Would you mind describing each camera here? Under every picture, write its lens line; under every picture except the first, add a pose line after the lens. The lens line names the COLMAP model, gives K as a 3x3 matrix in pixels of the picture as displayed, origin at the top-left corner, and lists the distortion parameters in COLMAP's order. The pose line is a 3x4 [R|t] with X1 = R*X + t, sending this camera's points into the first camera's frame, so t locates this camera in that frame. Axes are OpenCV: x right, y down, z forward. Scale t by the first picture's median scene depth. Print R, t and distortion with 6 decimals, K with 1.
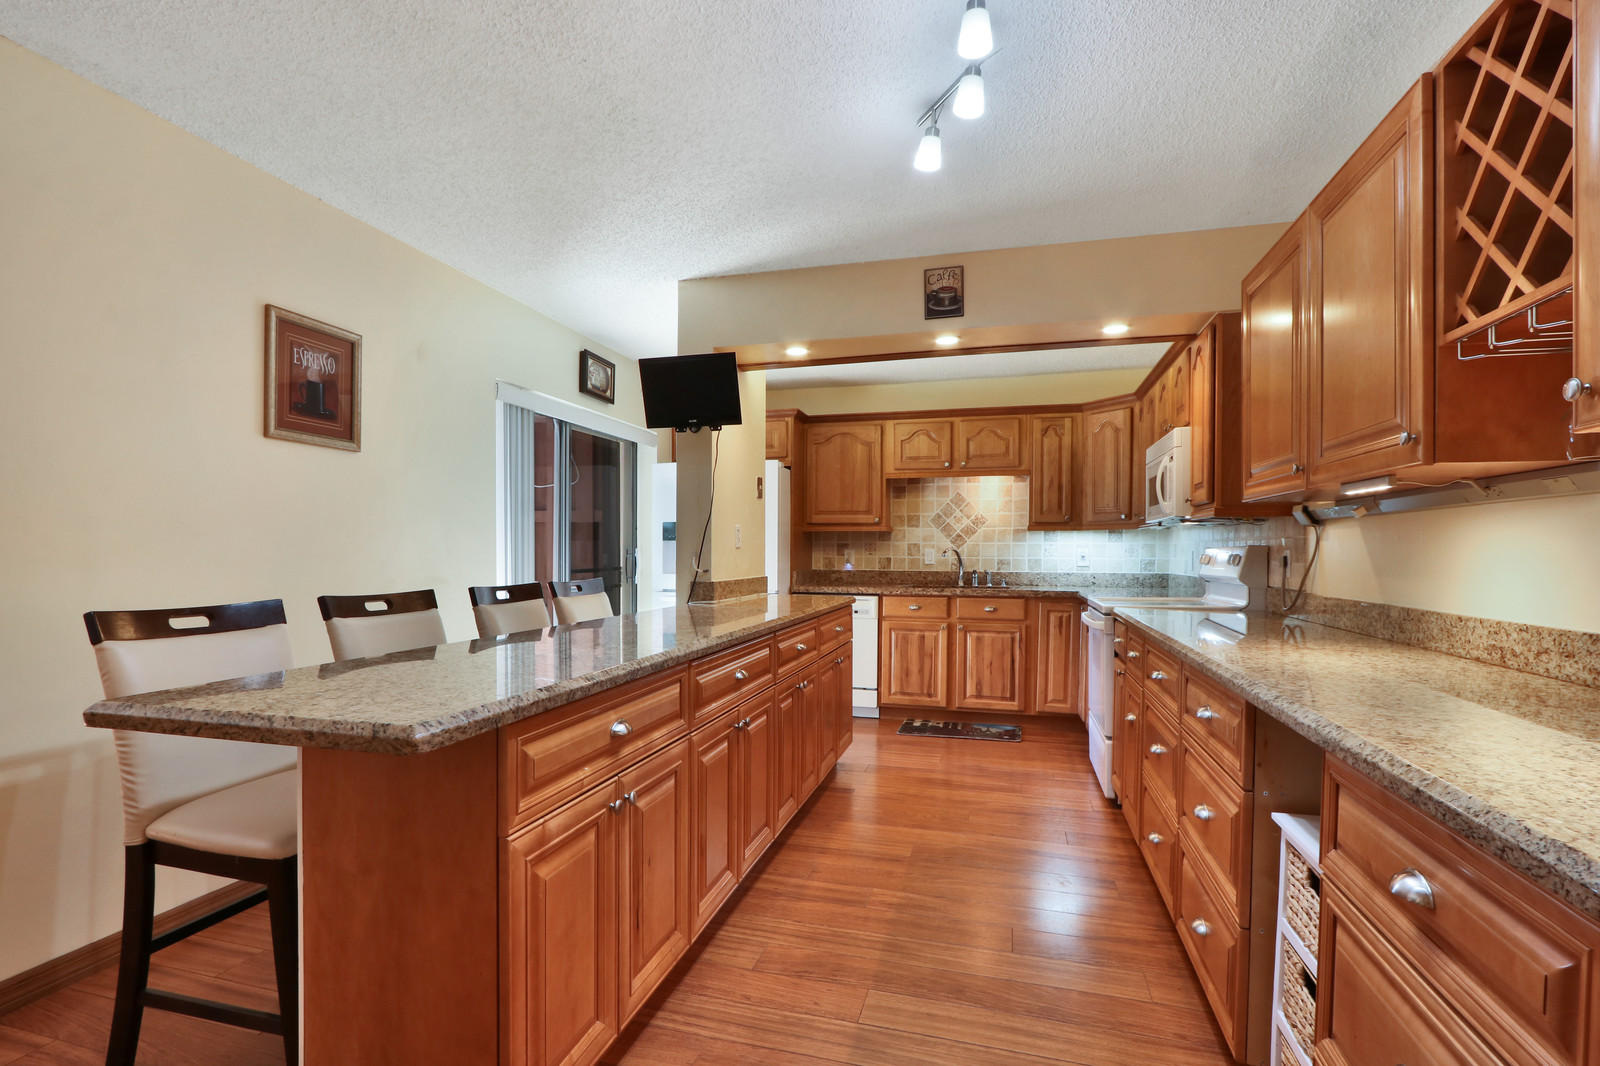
lens RADIAL K [[788.8, 0, 767.3], [0, 788.8, 557.5], [0, 0, 1]] dist [-0.019855, 0.000178]
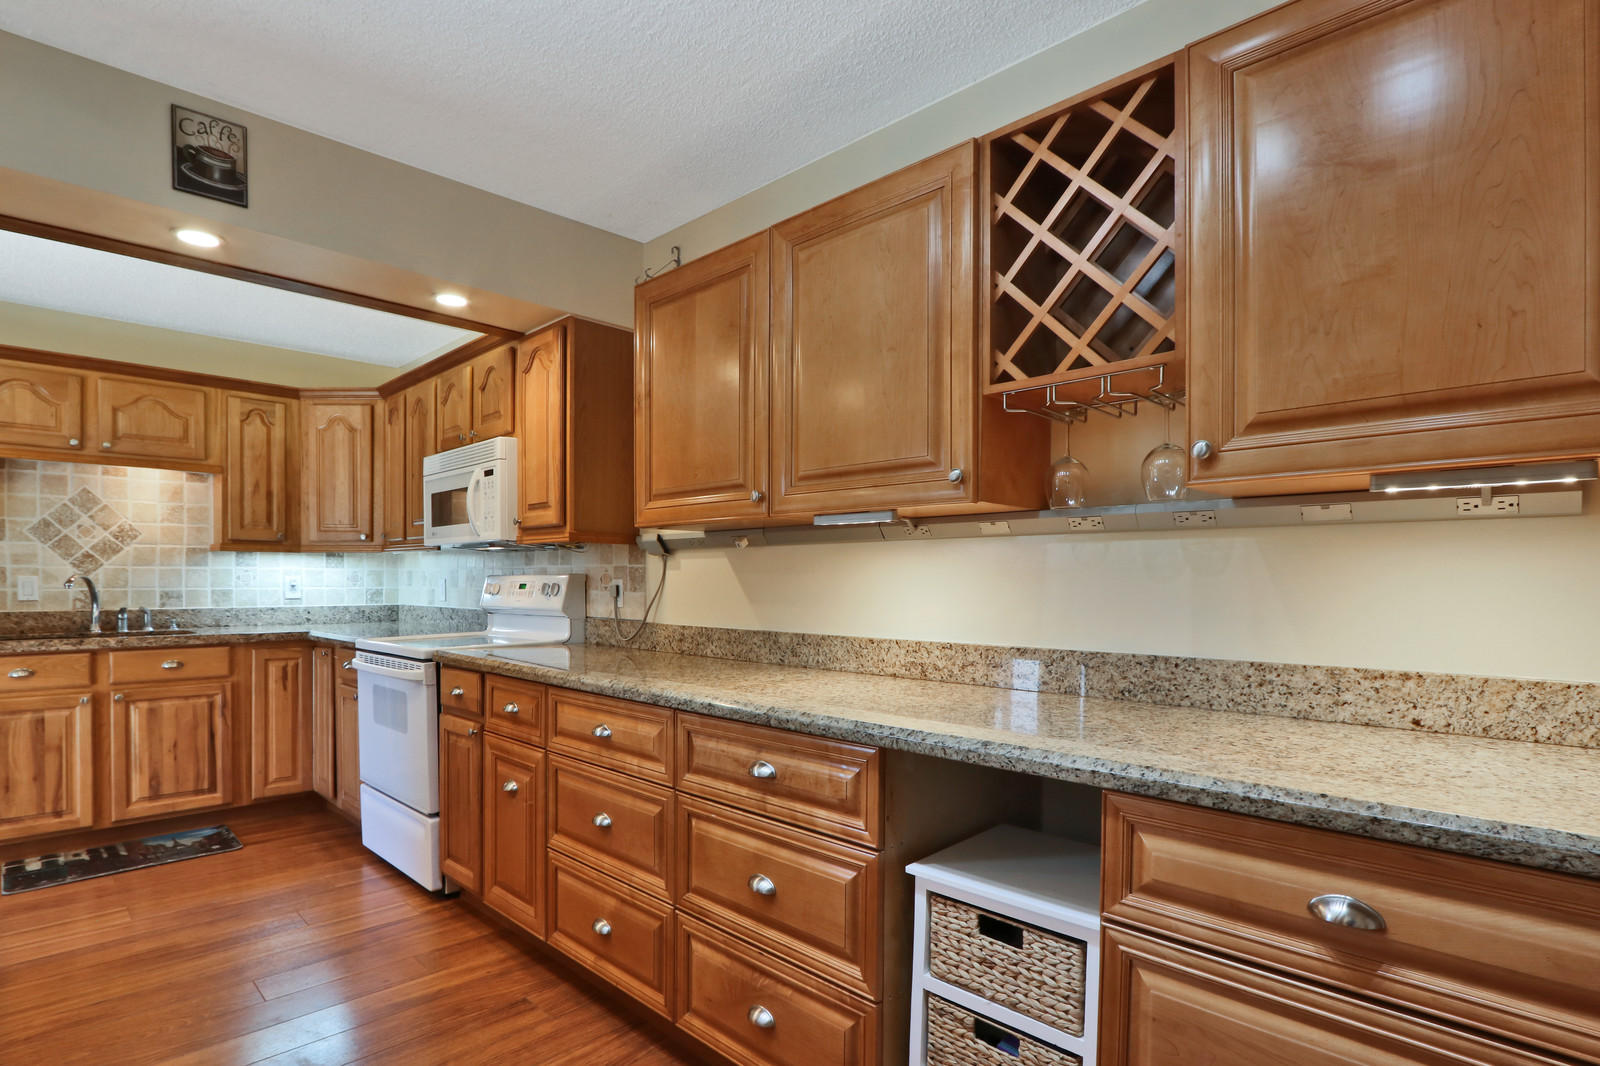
lens RADIAL K [[808.3, 0, 796.1], [0, 808.3, 591.6], [0, 0, 1]] dist [-0.013366, 0.000927]
pose [[0.464883, -0.015584, 0.885235, -0.076571], [0.006356, 0.999878, 0.014265, -0.004105], [-0.885349, -0.001005, 0.464925, 0.200687]]
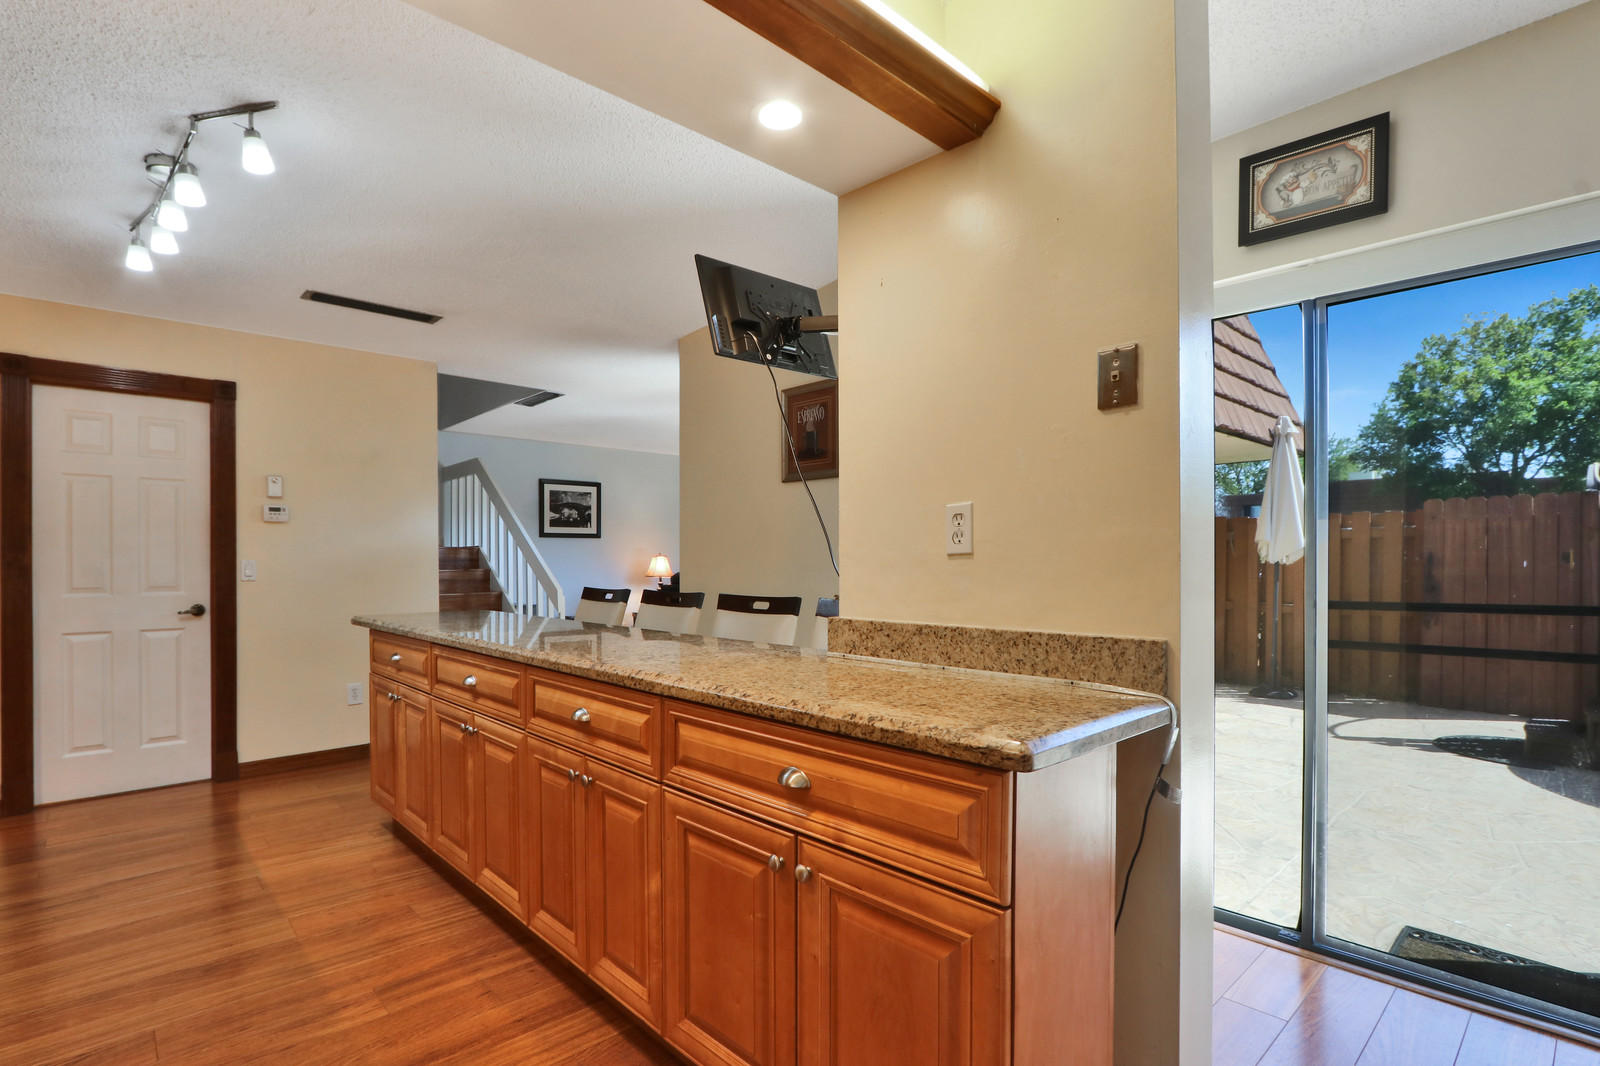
lens RADIAL K [[762.6, 0, 786.6], [0, 762.6, 560.6], [0, 0, 1]] dist [-0.018297, 0.000690]
pose [[-0.504665, 0.000652, -0.863315, 0.292539], [-0.004273, 0.999986, 0.003253, -0.007842], [0.863305, 0.005331, -0.504655, 0.877541]]
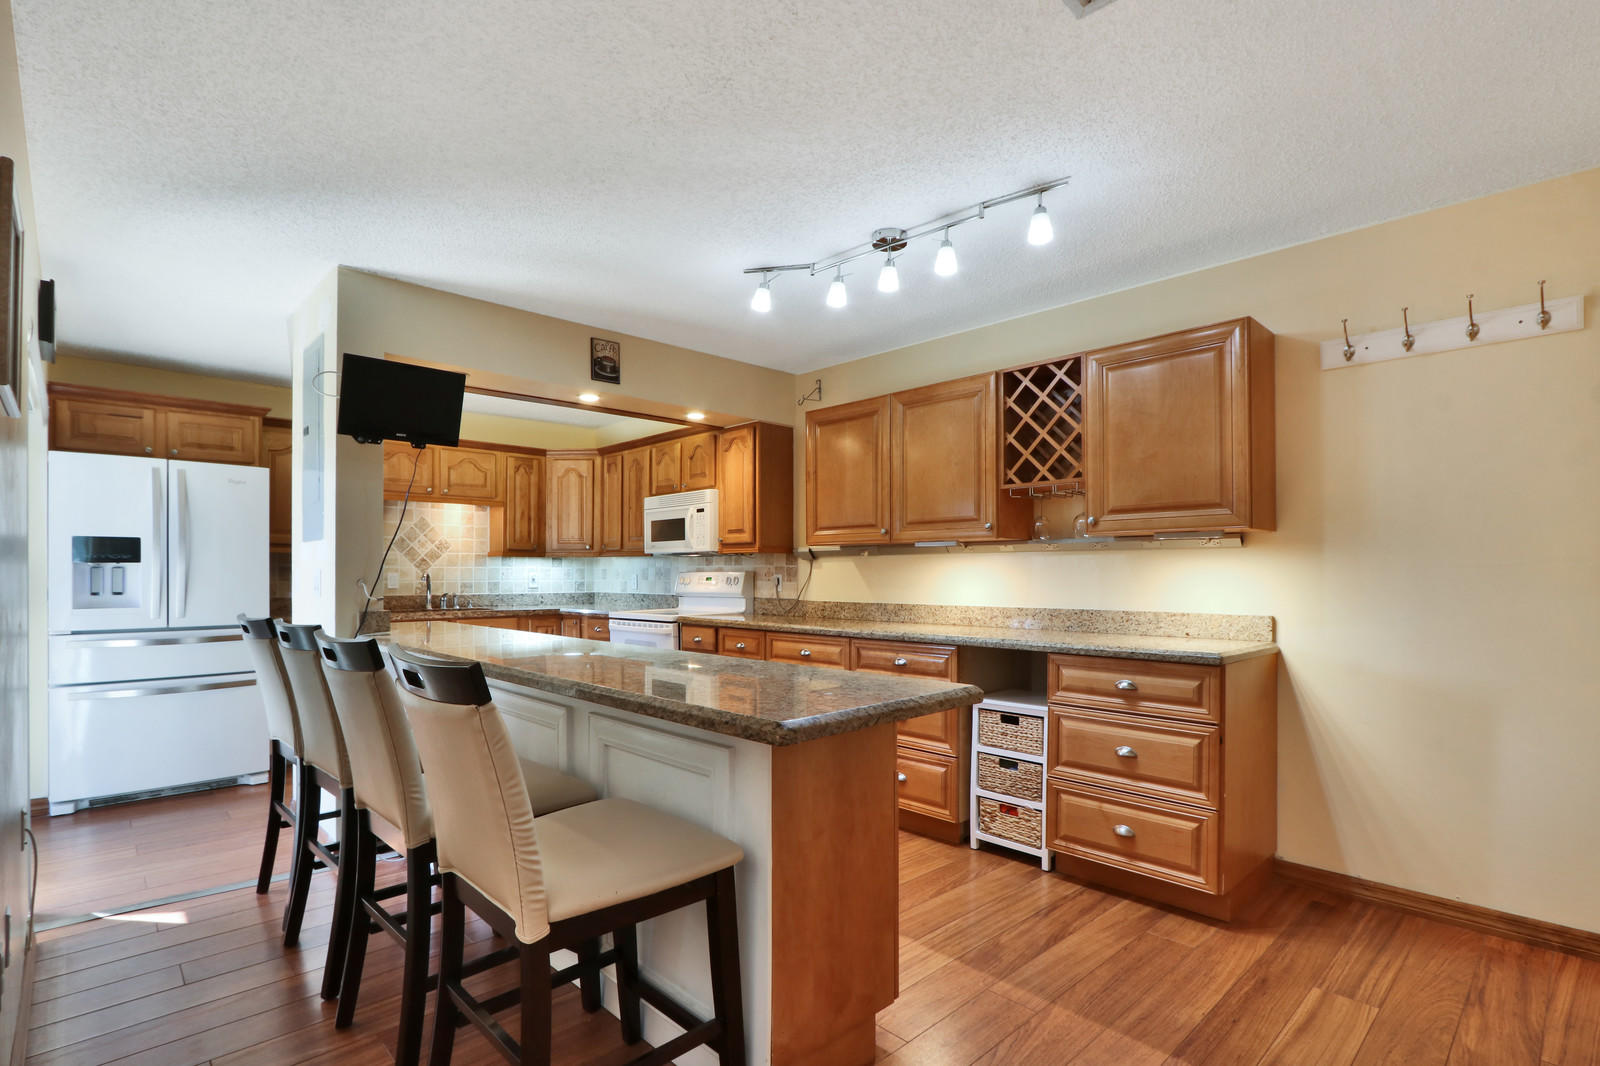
lens RADIAL K [[778.0, 0, 793.4], [0, 778.0, 569.0], [0, 0, 1]] dist [-0.016297, 0.000832]
pose [[0.493691, 0.002234, 0.869634, -0.431485], [0.009177, 0.999928, -0.007779, -0.004580], [-0.869589, 0.011820, 0.493635, 0.108555]]
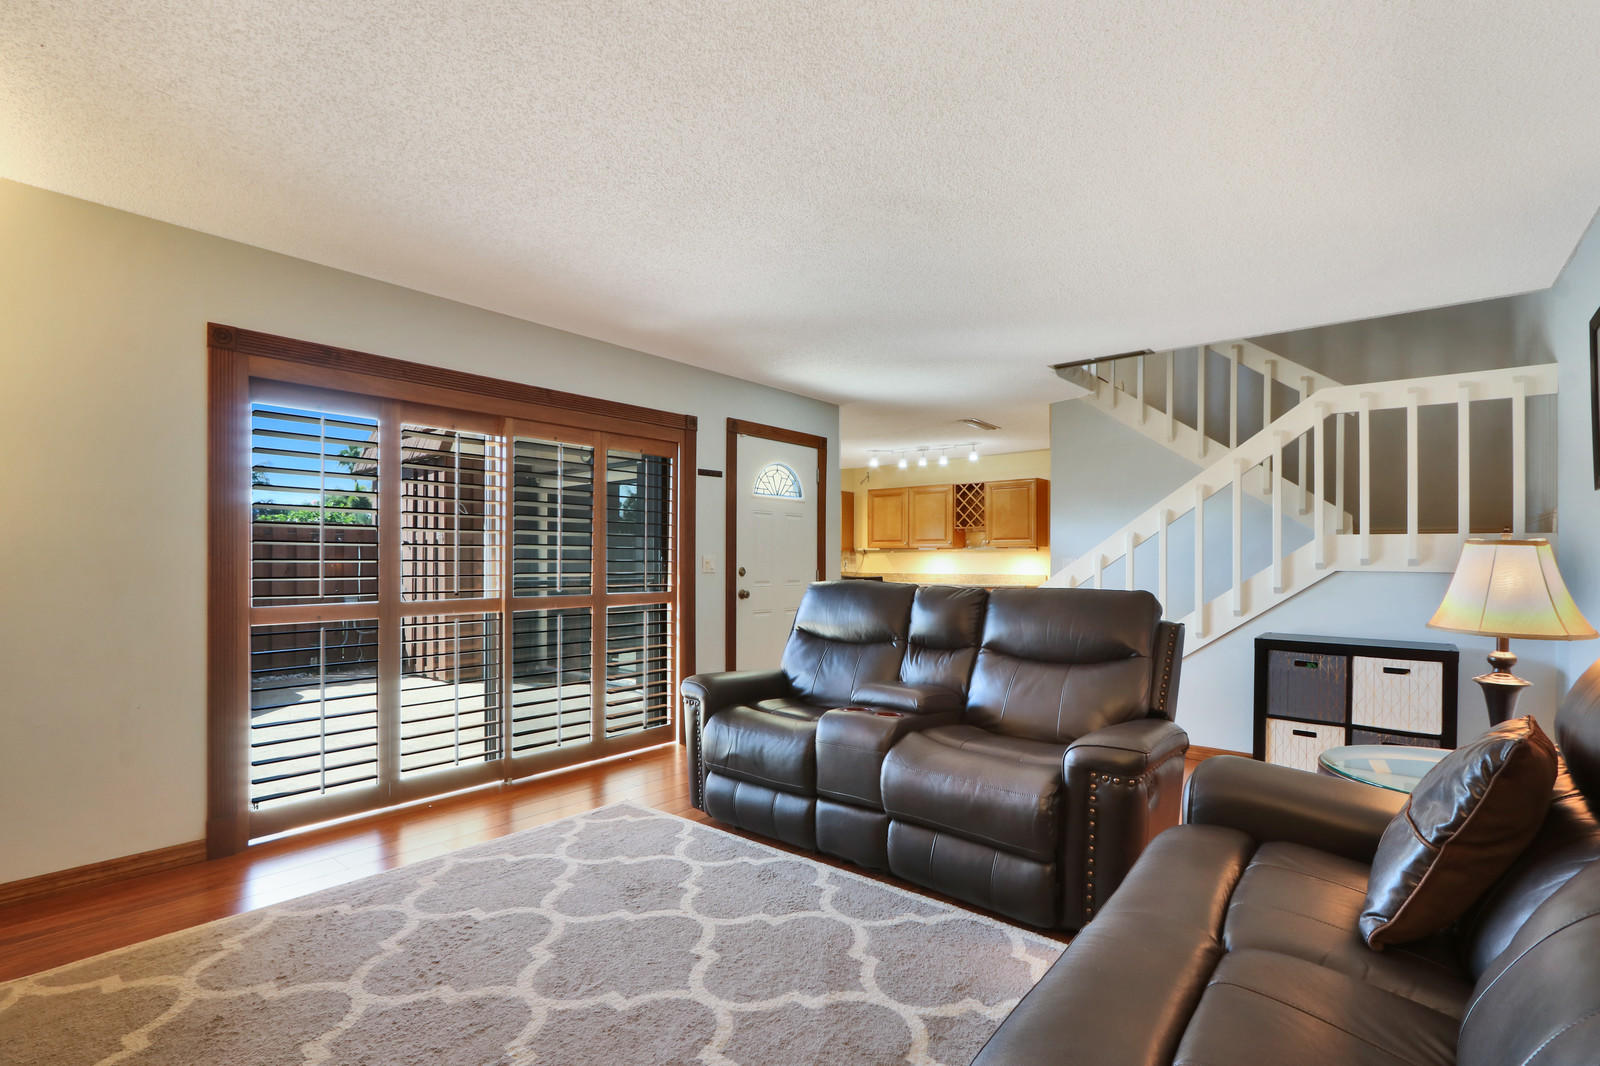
lens RADIAL K [[762.6, 0, 786.6], [0, 762.6, 560.6], [0, 0, 1]] dist [-0.018297, 0.000690]
pose [[0.391493, -0.000719, 0.920181, -1.525097], [0.005943, 0.999981, -0.001747, -0.003197], [-0.920162, 0.006152, 0.391490, -0.047276]]
